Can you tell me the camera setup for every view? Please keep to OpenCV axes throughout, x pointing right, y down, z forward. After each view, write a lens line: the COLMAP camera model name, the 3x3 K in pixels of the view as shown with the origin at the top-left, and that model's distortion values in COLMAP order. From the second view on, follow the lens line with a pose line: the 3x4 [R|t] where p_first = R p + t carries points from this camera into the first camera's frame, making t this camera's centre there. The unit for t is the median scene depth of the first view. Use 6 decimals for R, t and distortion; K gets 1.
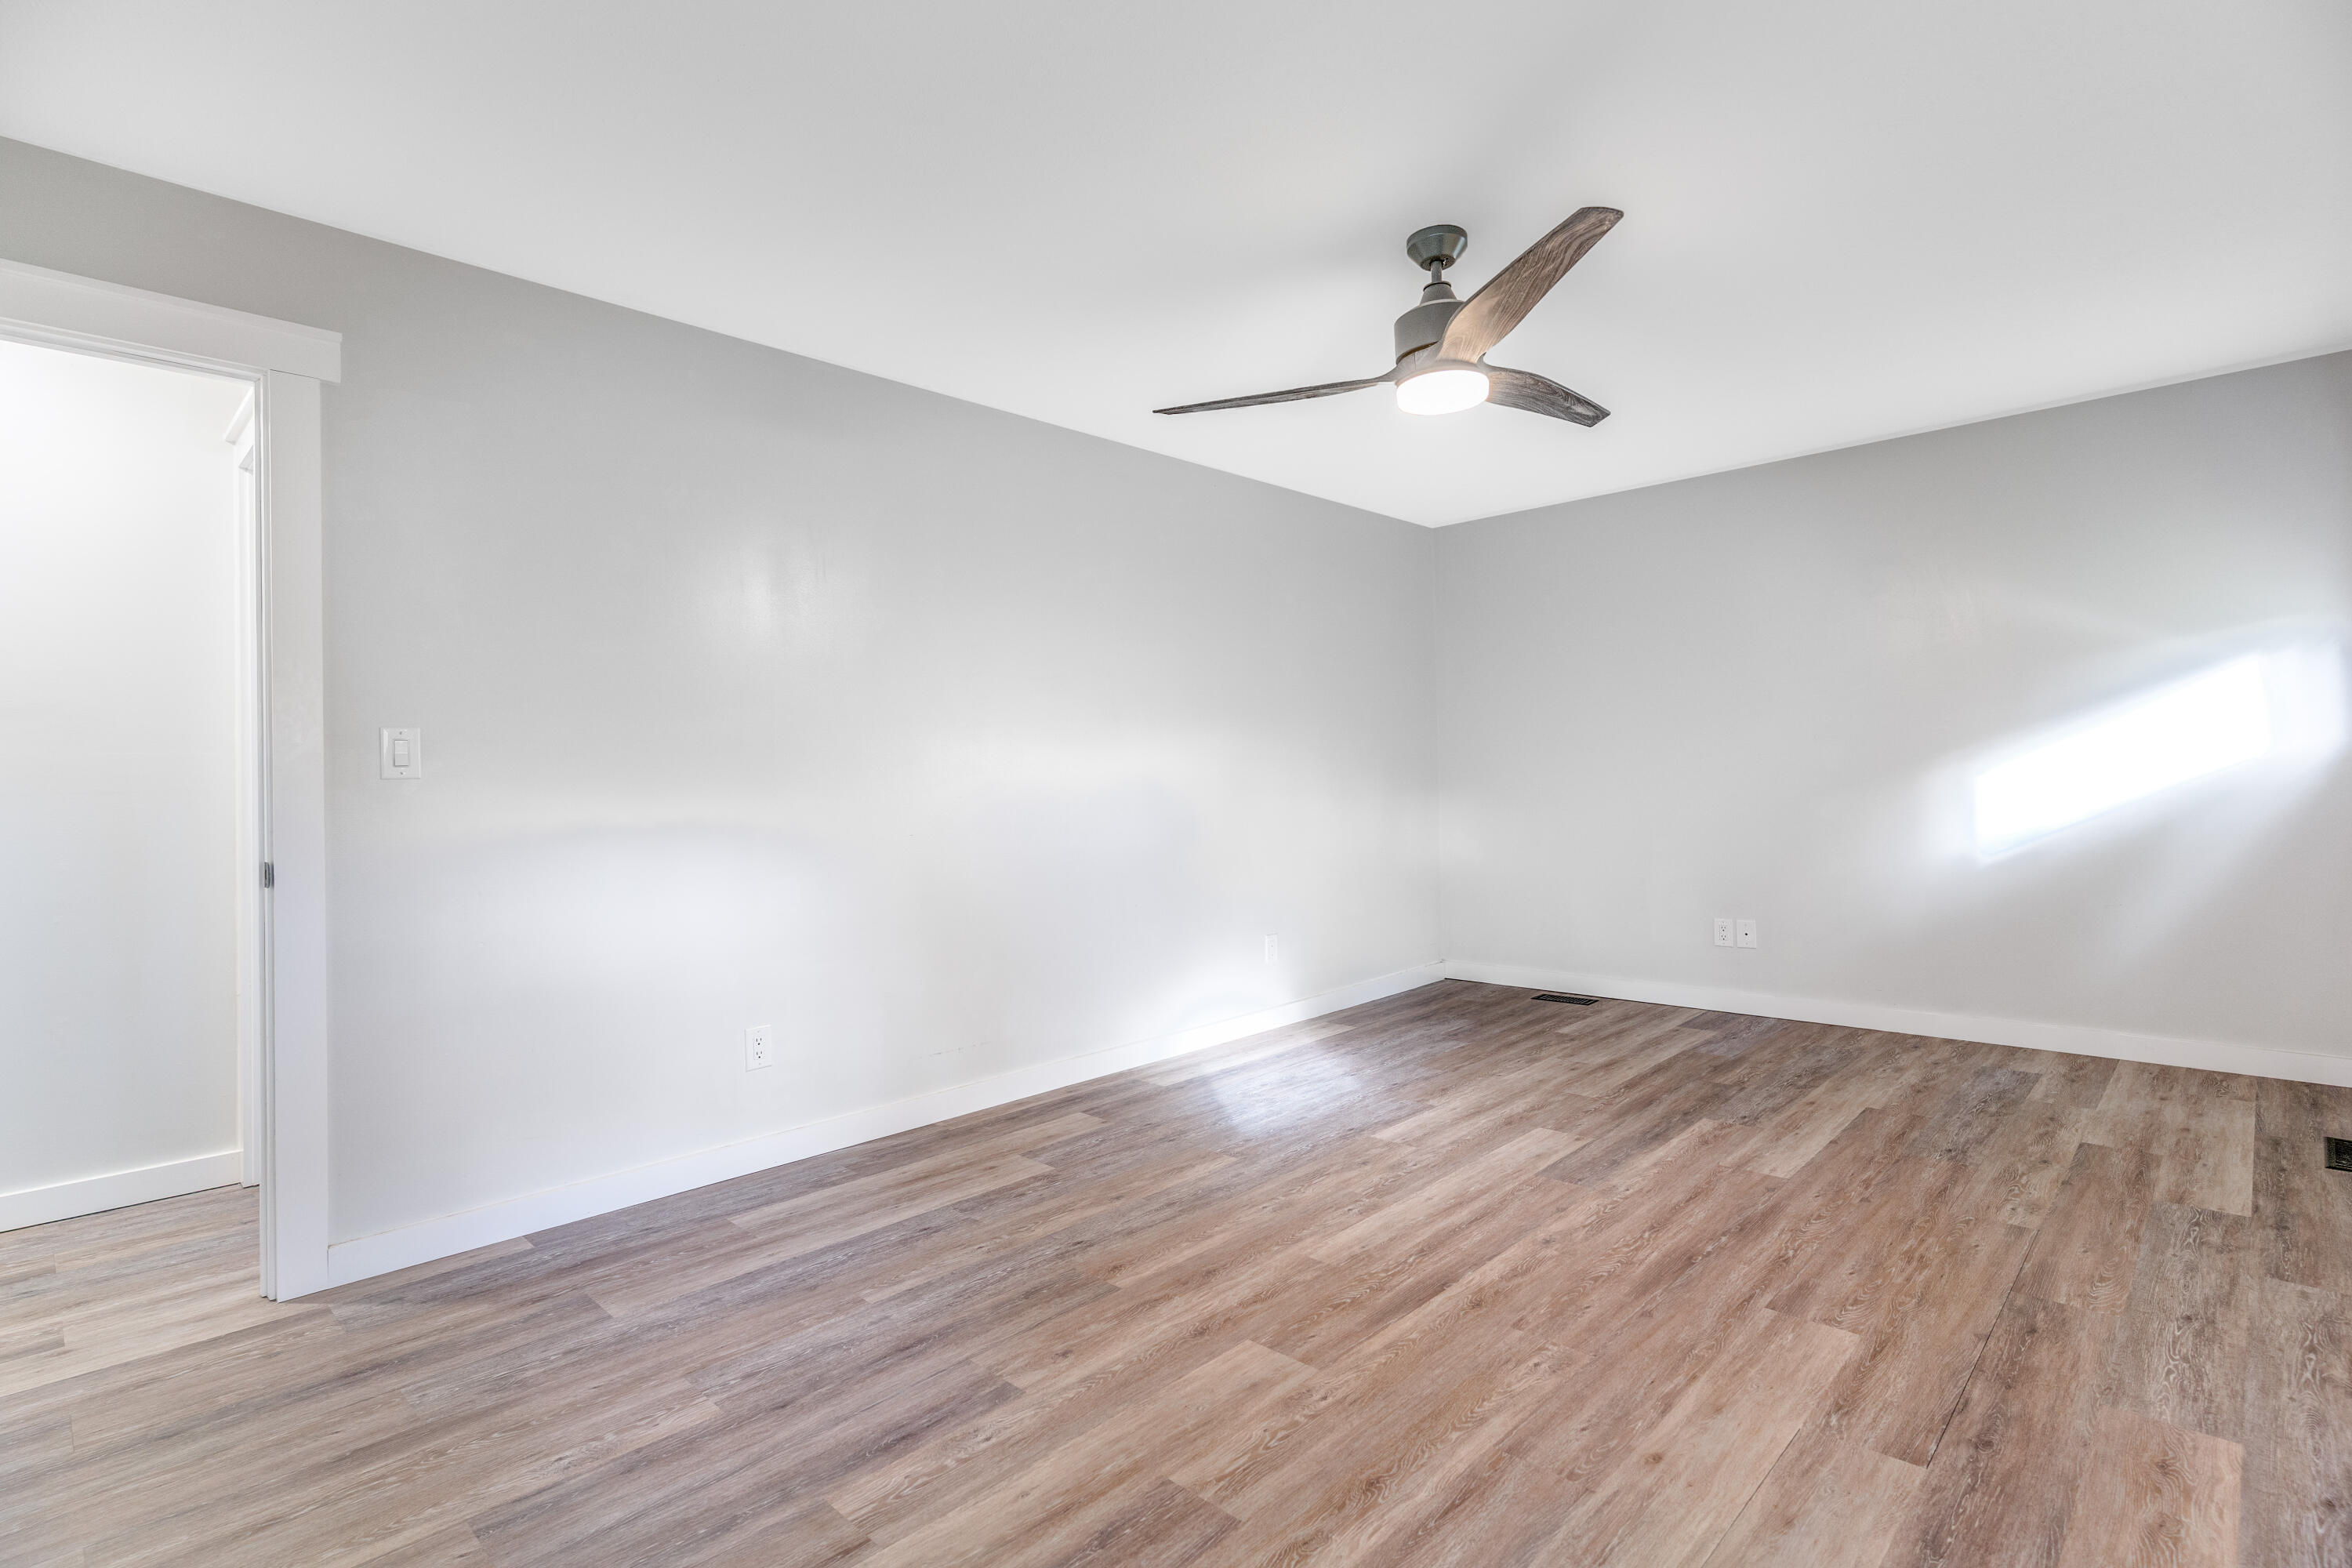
lens RADIAL K [[1129.2, 0, 1176.8], [0, 1129.2, 783.8], [0, 0, 1]] dist [0.003013, 0.000428]
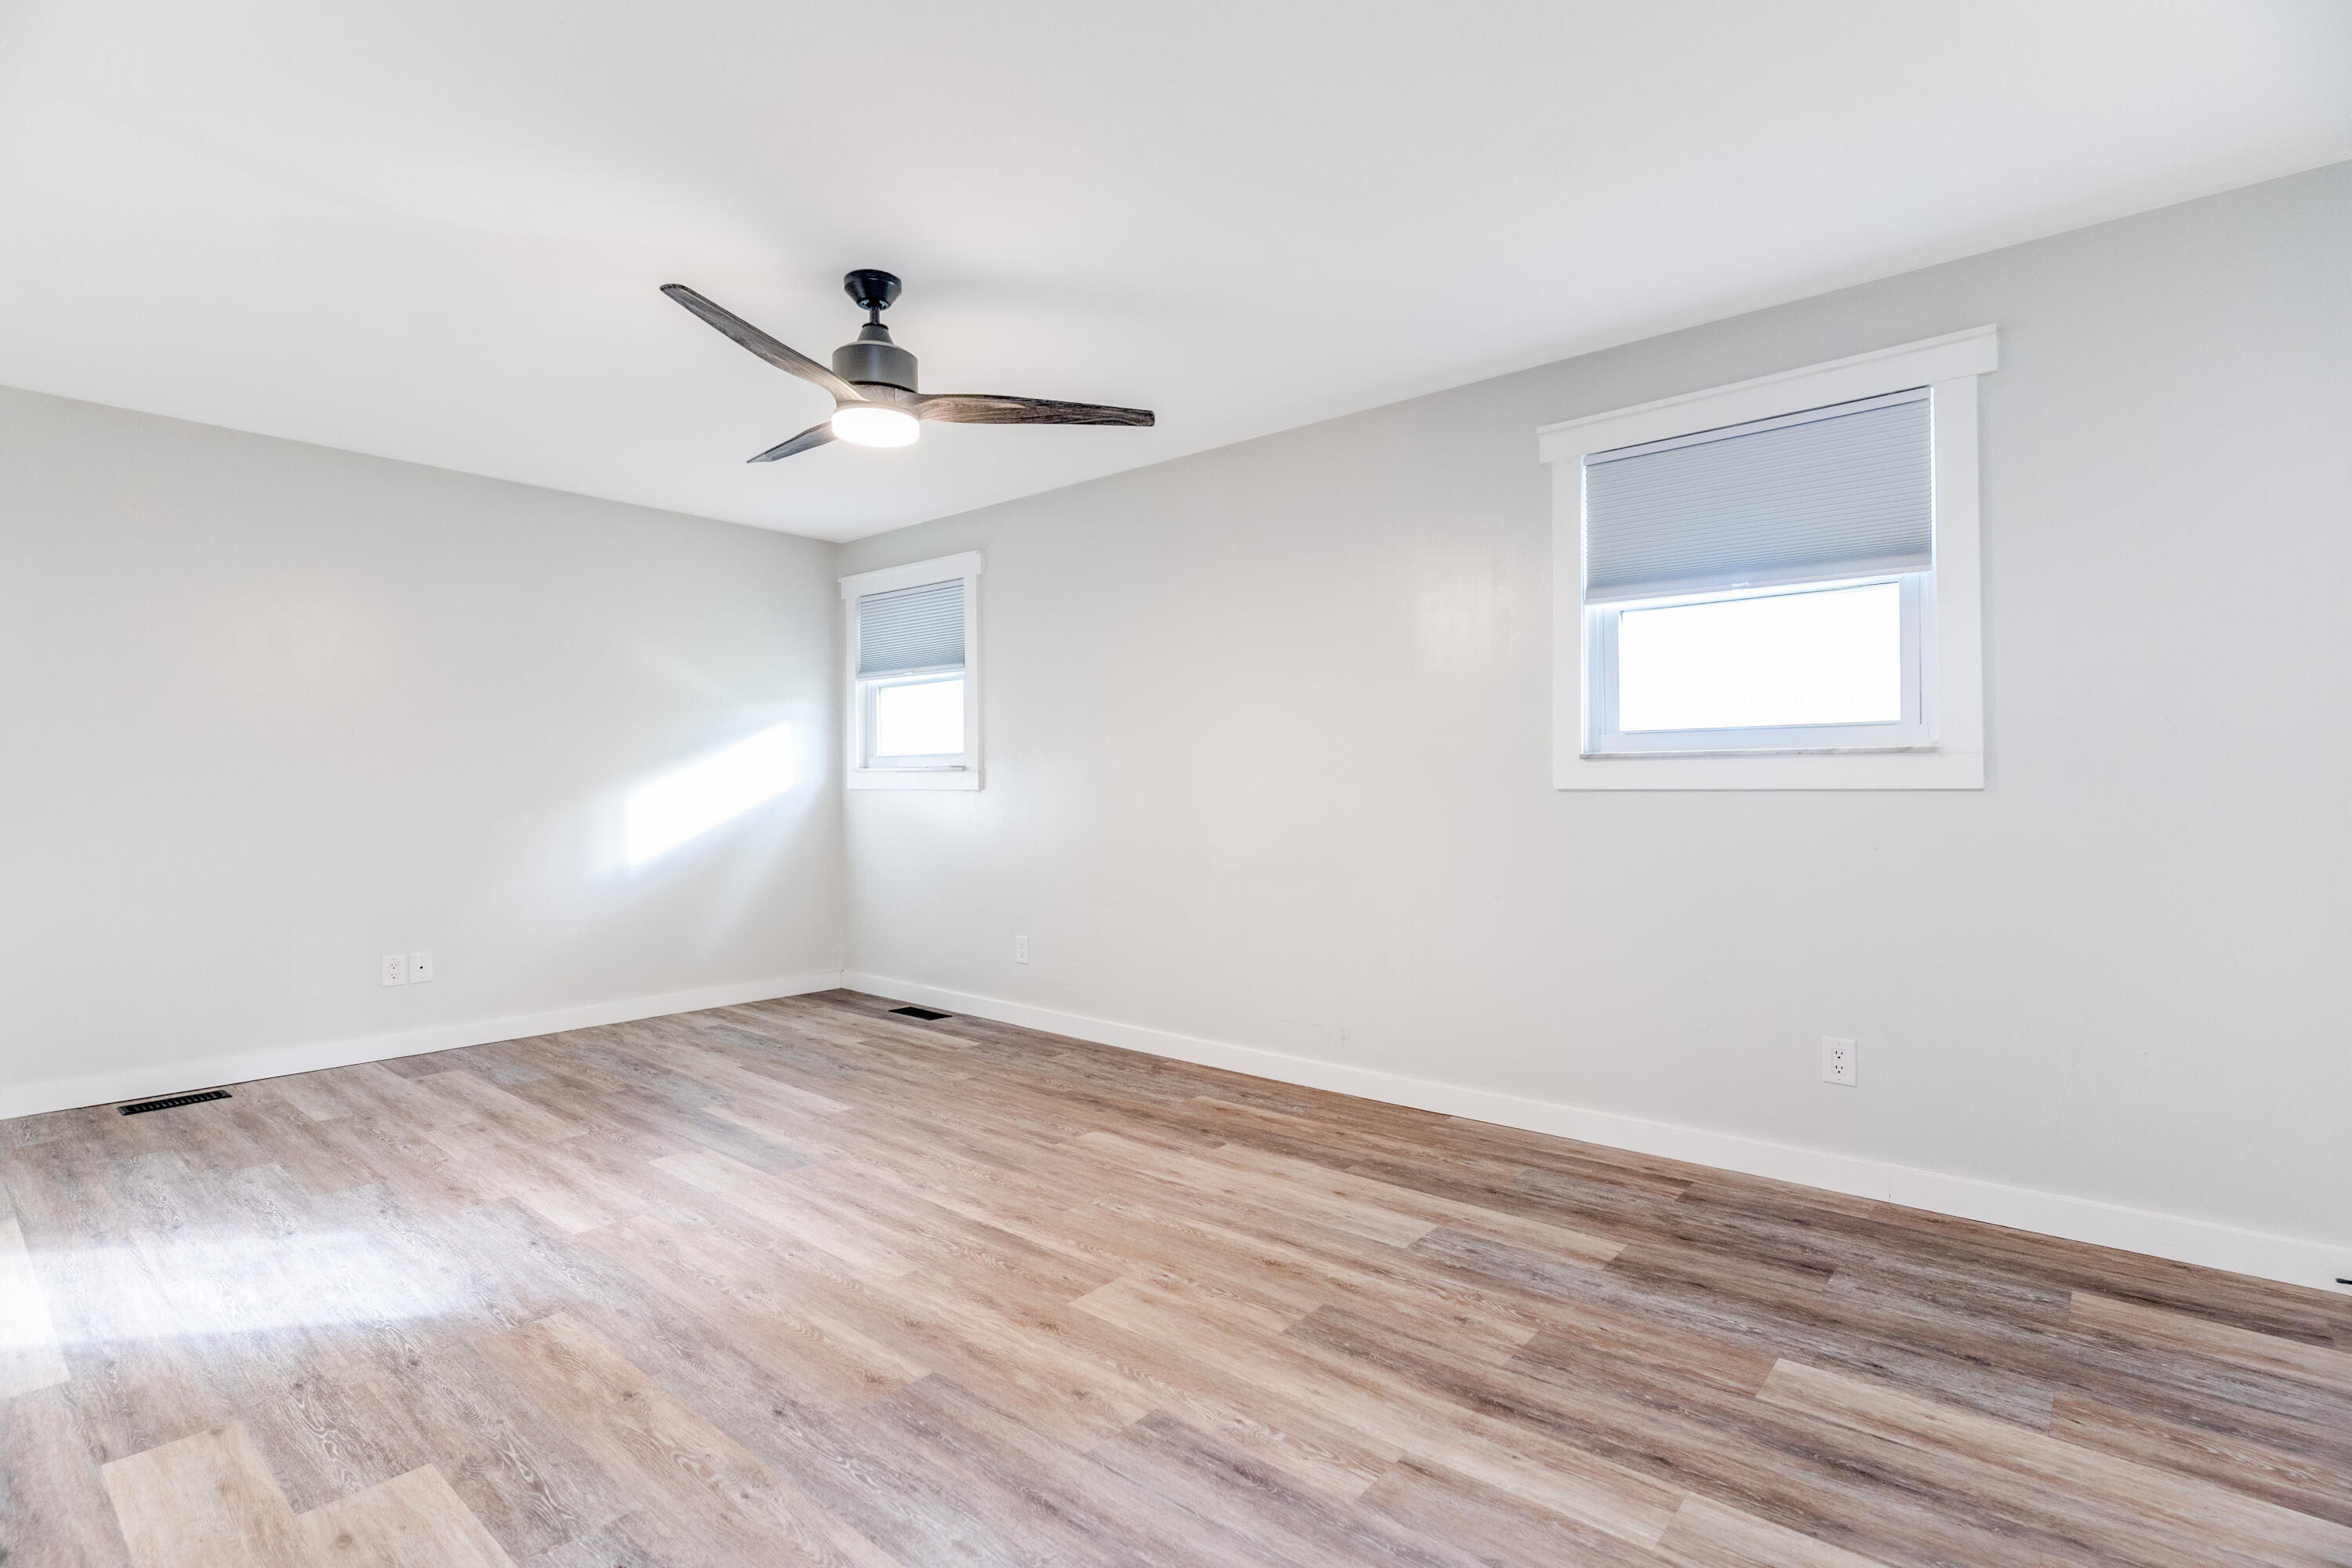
lens RADIAL K [[1129.2, 0, 1197.5], [0, 1129.2, 779.6], [0, 0, 1]] dist [0.003013, 0.000428]
pose [[-0.076251, 0.030123, 0.996634, -0.912936], [0.010001, 0.999516, -0.029445, 0.026792], [-0.997039, 0.007722, -0.076515, 0.850669]]
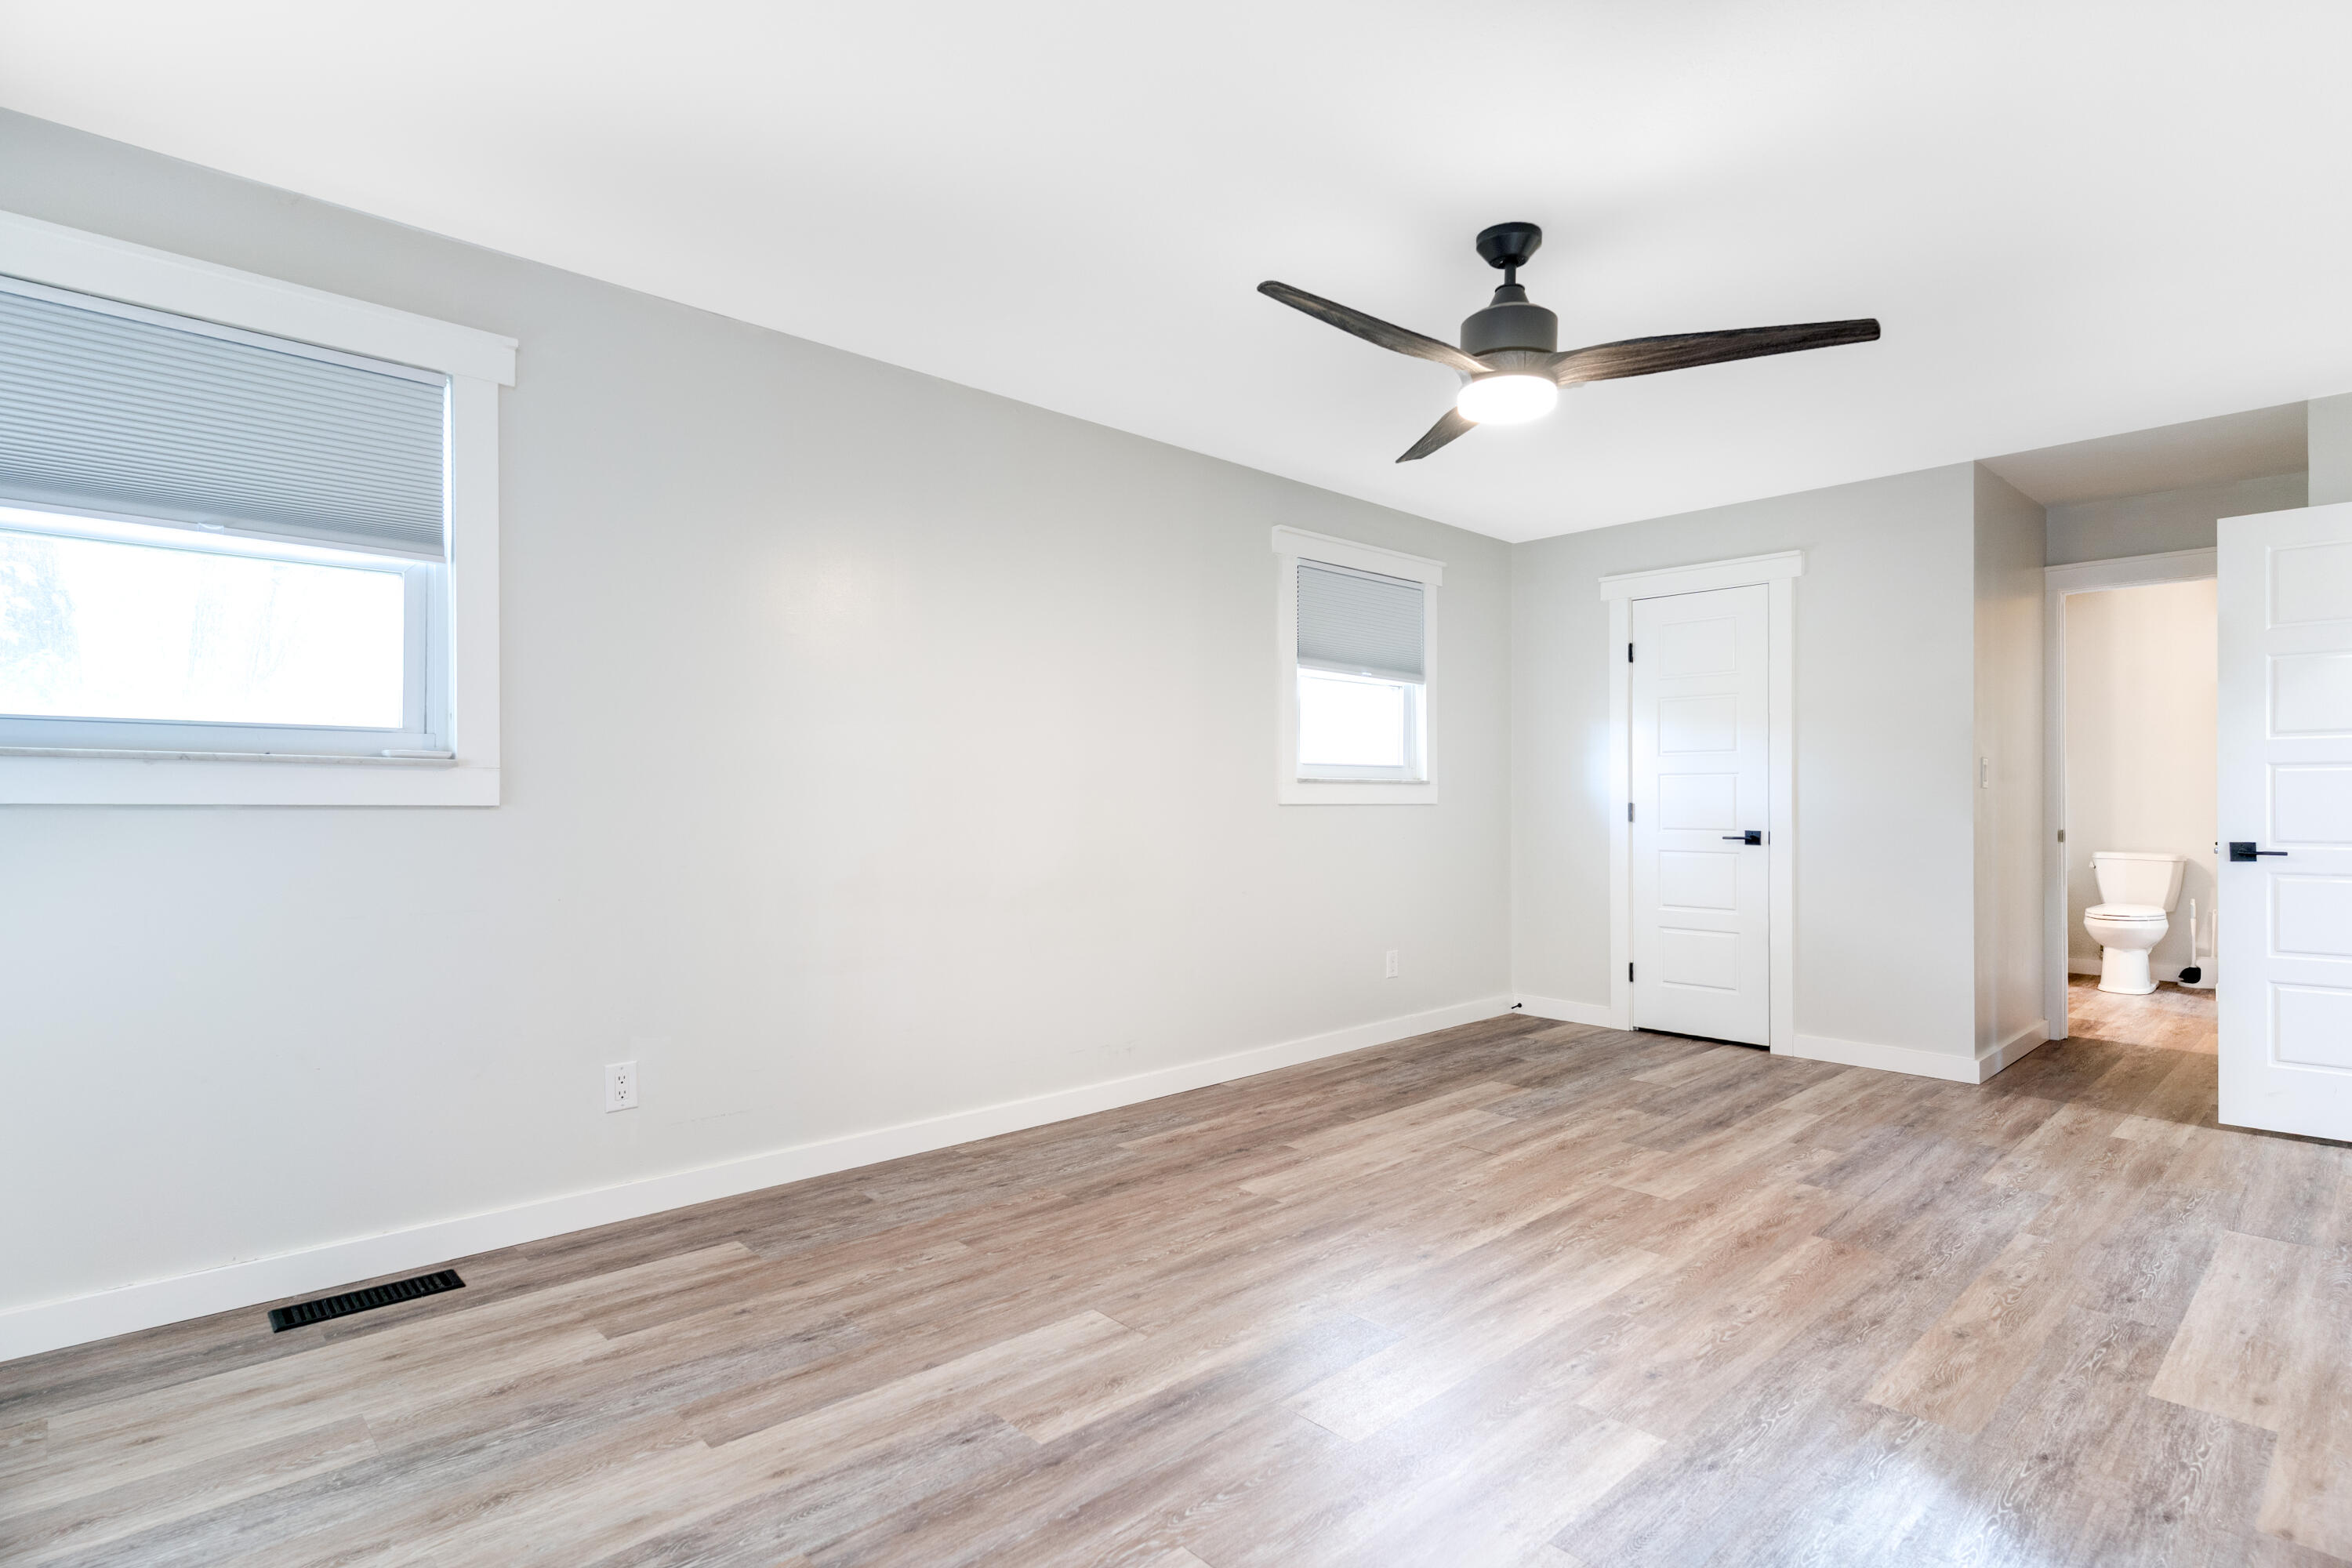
lens RADIAL K [[1129.2, 0, 1192.6], [0, 1129.2, 794.6], [0, 0, 1]] dist [0.003013, 0.000428]
pose [[-0.998617, 0.022532, 0.047494, 0.508145], [0.022471, 0.999746, -0.001811, -0.013828], [-0.047522, -0.000741, -0.998870, 2.148182]]
